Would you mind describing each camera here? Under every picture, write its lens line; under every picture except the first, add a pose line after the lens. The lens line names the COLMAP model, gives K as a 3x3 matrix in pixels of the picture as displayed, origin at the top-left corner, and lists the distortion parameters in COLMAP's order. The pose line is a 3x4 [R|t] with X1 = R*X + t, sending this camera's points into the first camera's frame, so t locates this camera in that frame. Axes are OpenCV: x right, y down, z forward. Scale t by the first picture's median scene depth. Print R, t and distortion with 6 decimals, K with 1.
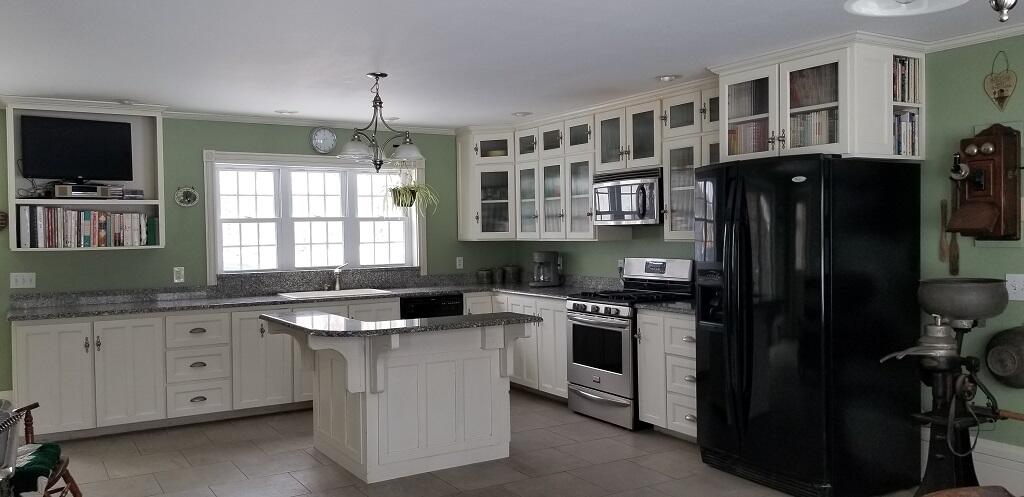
lens RADIAL K [[803.6, 0, 504.9], [0, 803.6, 245.2], [0, 0, 1]] dist [0.043493, -0.101232]
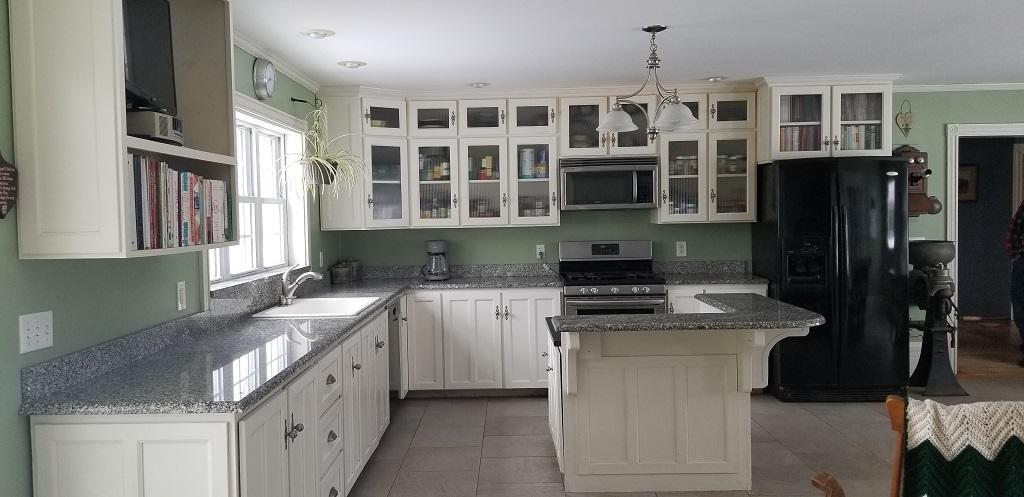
lens RADIAL K [[803.6, 0, 503.6], [0, 803.6, 250.7], [0, 0, 1]] dist [0.043493, -0.101232]
pose [[0.530797, -0.036976, 0.846692, -0.736326], [0.027553, 0.999273, 0.026367, -0.002401], [-0.847051, 0.009333, 0.531430, 0.512565]]
